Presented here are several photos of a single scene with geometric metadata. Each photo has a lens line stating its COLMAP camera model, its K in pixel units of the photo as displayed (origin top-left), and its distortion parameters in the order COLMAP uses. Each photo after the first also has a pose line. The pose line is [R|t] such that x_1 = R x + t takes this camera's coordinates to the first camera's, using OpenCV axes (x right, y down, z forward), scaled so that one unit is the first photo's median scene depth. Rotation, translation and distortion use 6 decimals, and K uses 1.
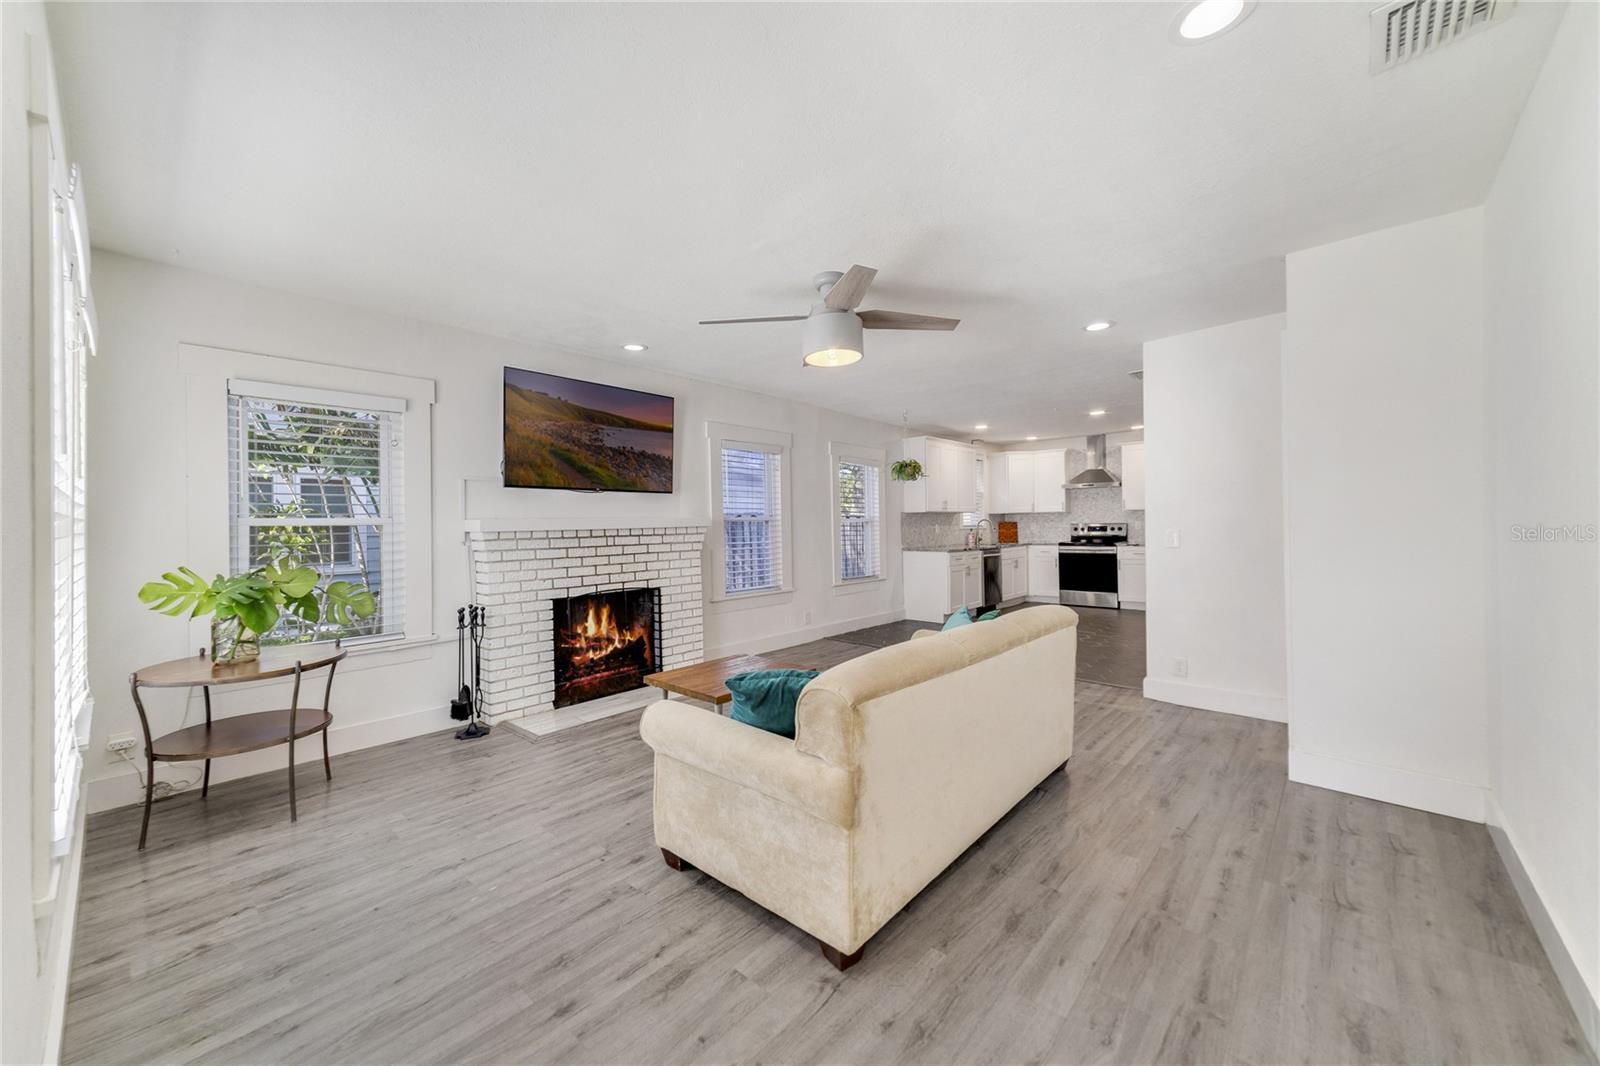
lens RADIAL K [[635.5, 0, 778.8], [0, 635.5, 530.0], [0, 0, 1]] dist [-0.016982, 0.000064]
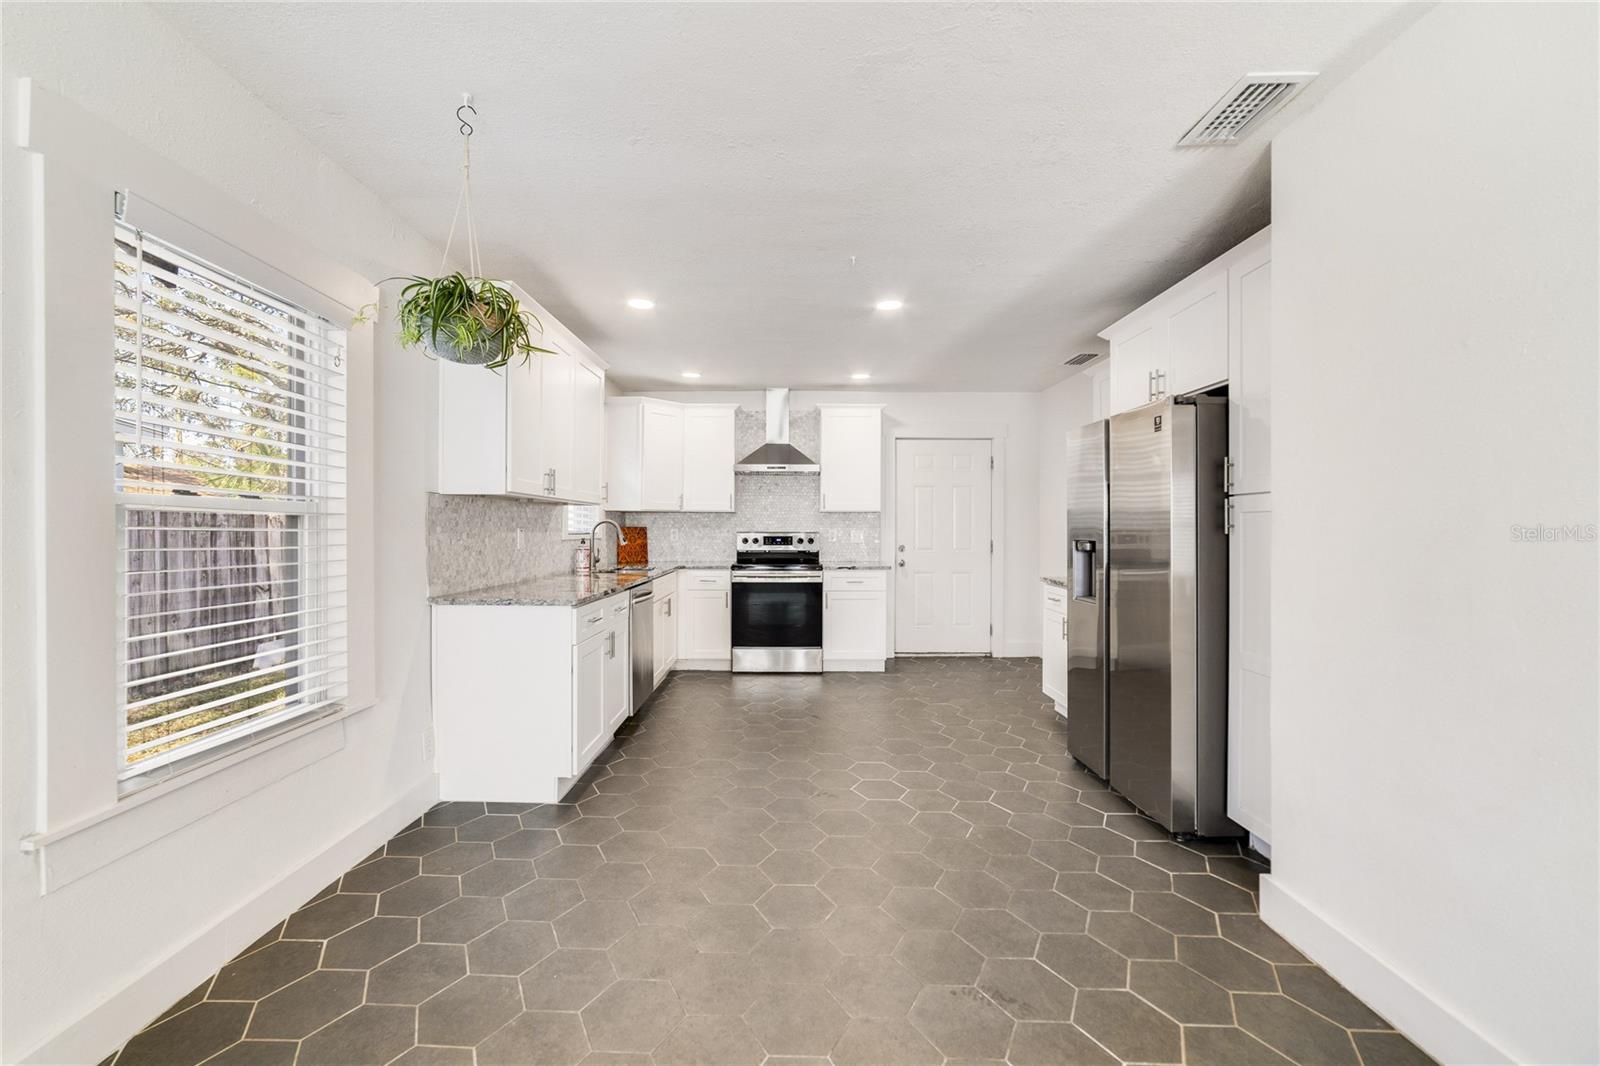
lens RADIAL K [[635.5, 0, 778.8], [0, 635.5, 530.0], [0, 0, 1]] dist [-0.016982, 0.000064]
pose [[0.750746, 0.016210, 0.660392, 0.096108], [-0.009852, 0.999862, -0.013344, -0.004021], [-0.660517, 0.003512, 0.750803, 0.541306]]
